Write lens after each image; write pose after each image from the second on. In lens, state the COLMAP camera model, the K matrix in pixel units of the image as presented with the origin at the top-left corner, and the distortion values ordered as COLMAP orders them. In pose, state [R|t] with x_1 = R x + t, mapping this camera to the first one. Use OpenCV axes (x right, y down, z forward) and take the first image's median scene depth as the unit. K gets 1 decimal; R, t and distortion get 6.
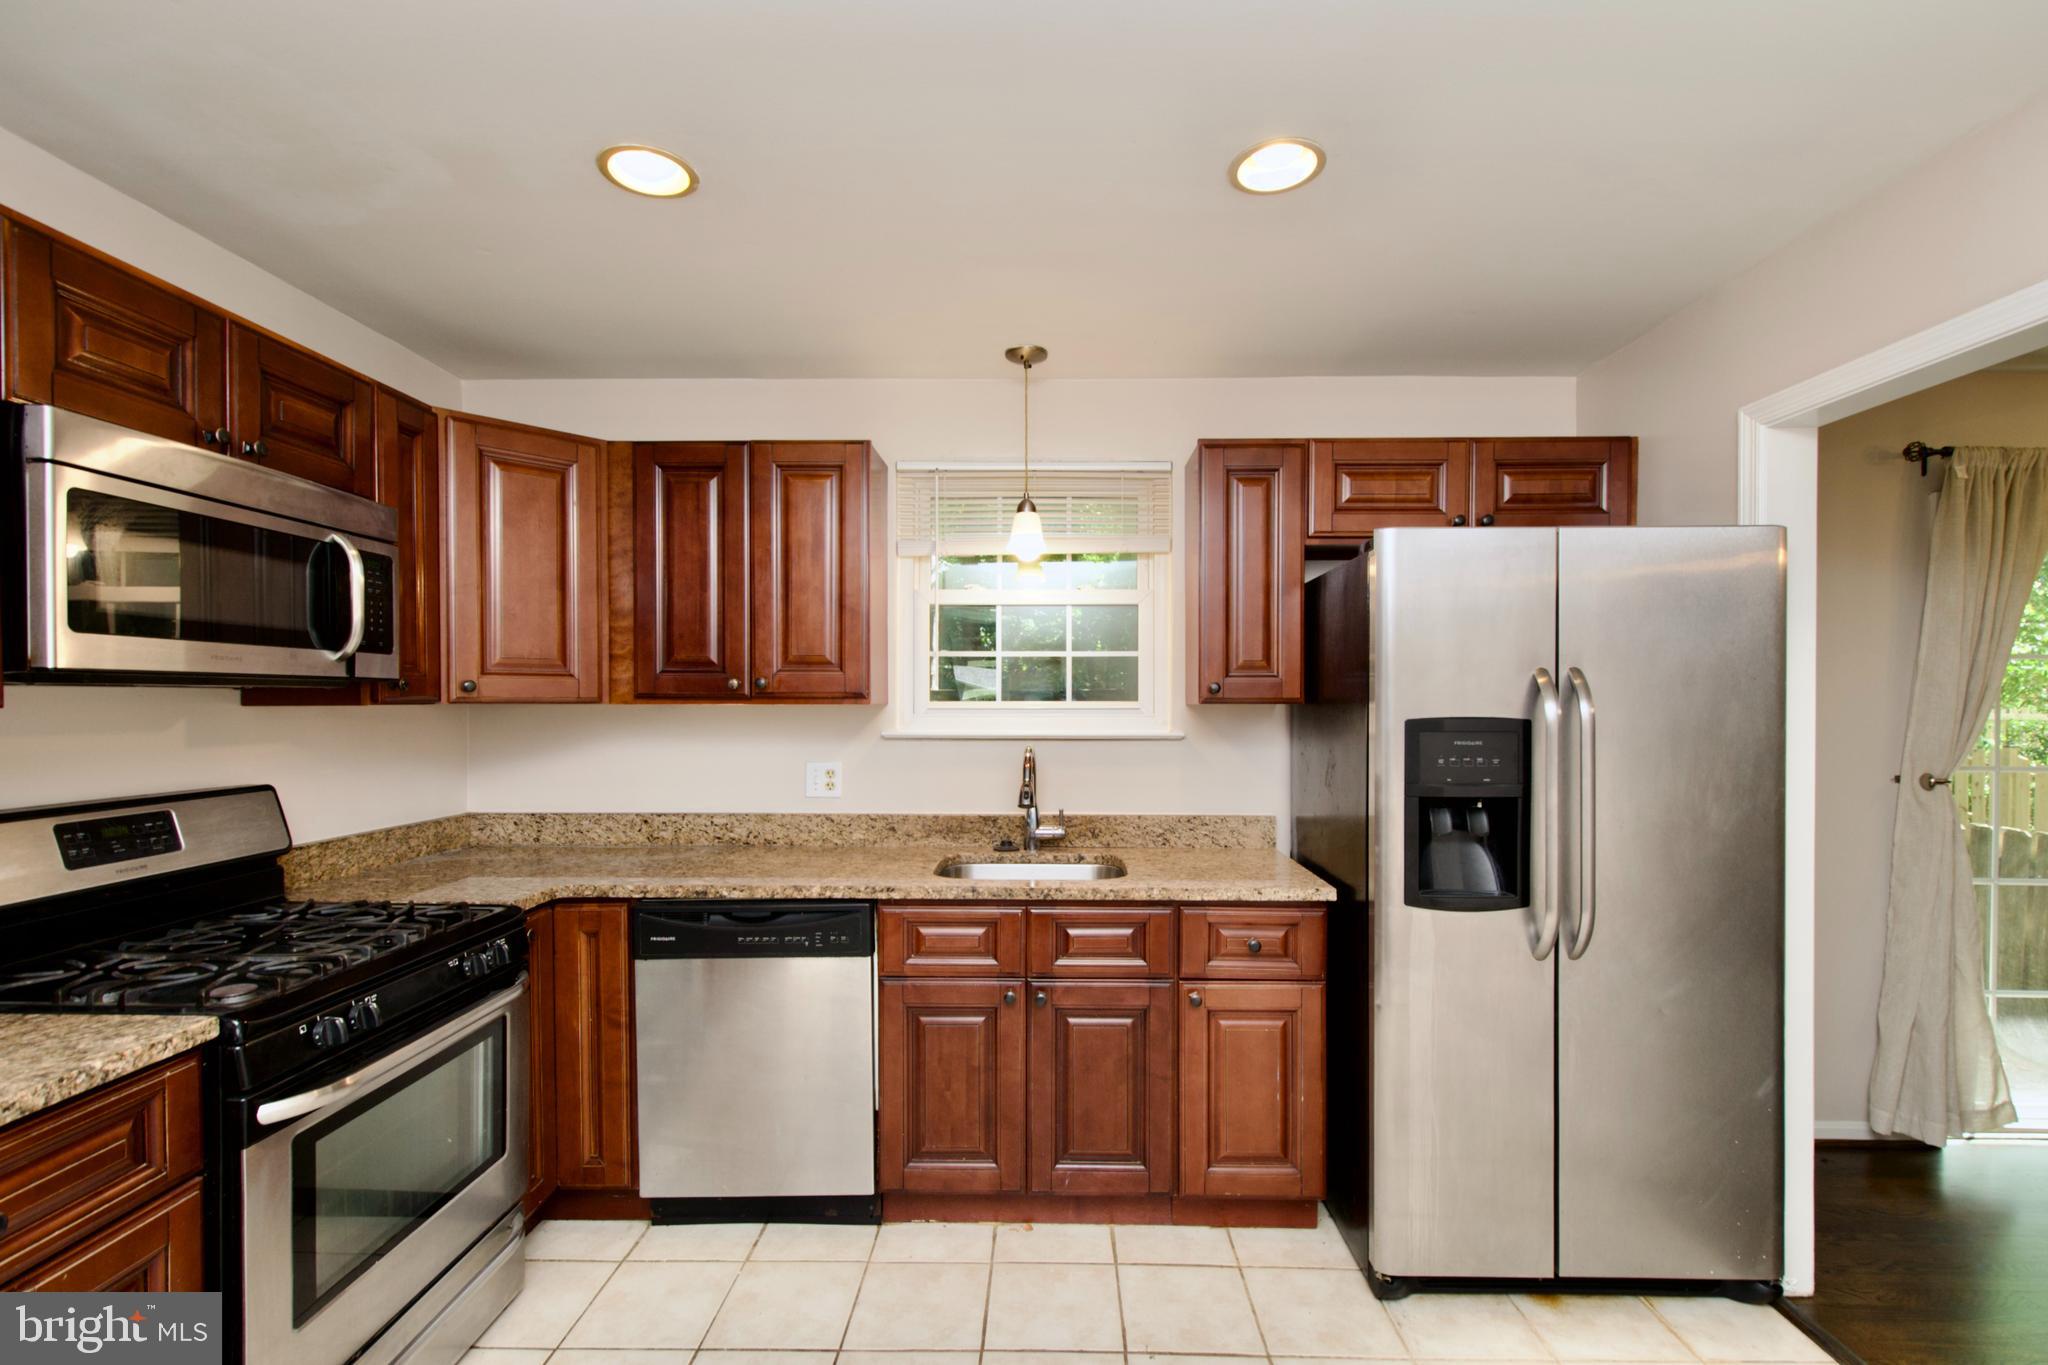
lens RADIAL K [[905.7, 0, 1040.3], [0, 905.7, 713.0], [0, 0, 1]] dist [0.006127, -0.005370]
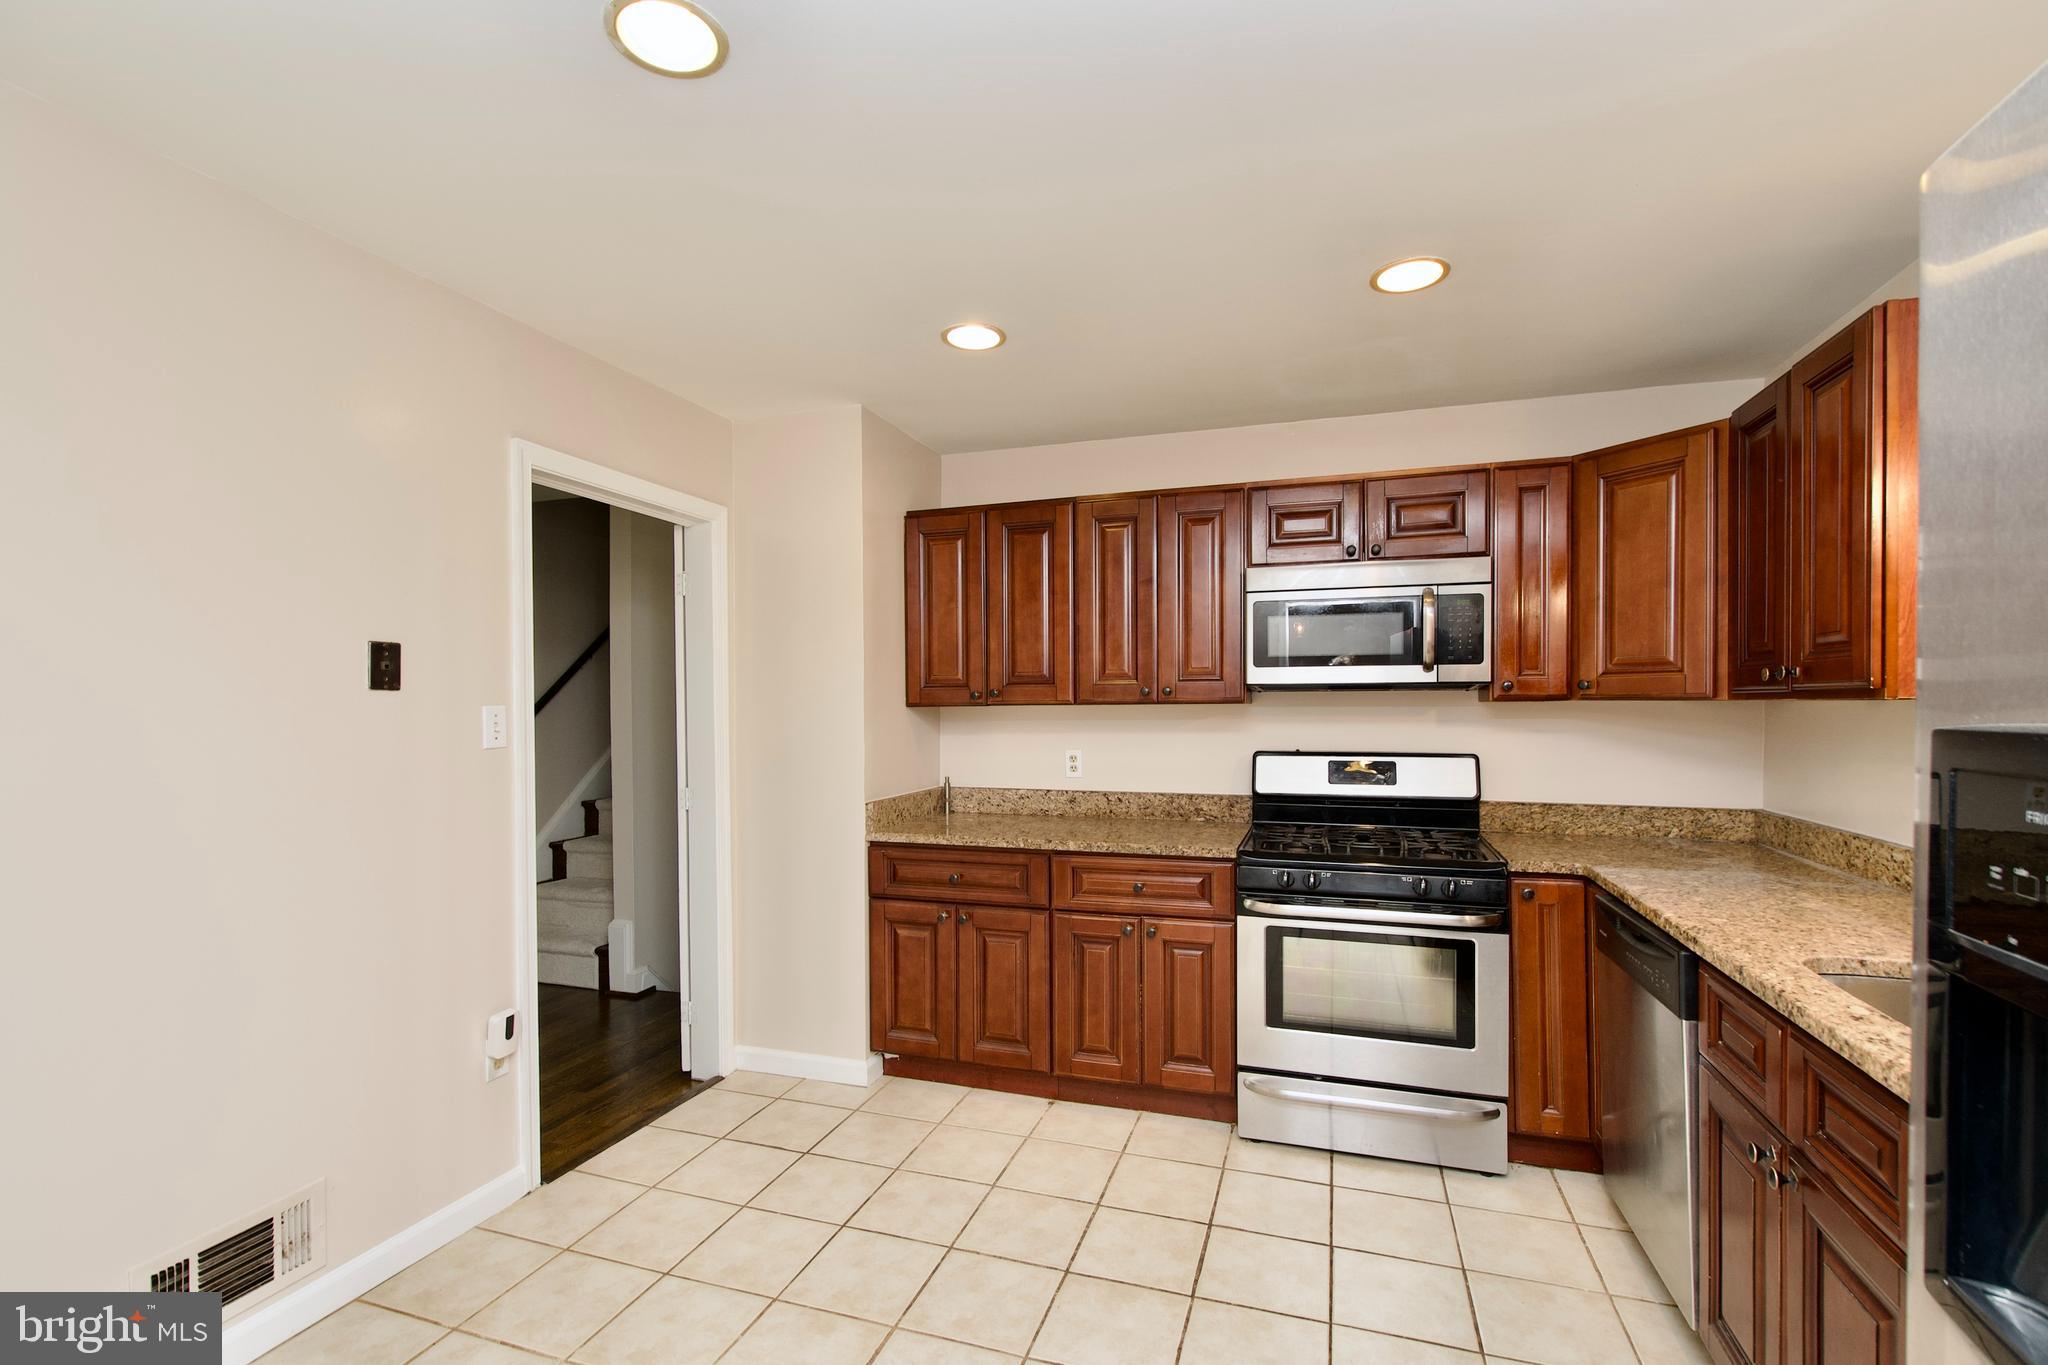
lens RADIAL K [[905.7, 0, 1040.3], [0, 905.7, 713.0], [0, 0, 1]] dist [0.006127, -0.005370]
pose [[-0.302303, 0.007503, -0.953182, 0.803674], [-0.010556, 0.999881, 0.011219, 0.001486], [0.953154, 0.013454, -0.302188, 0.781943]]
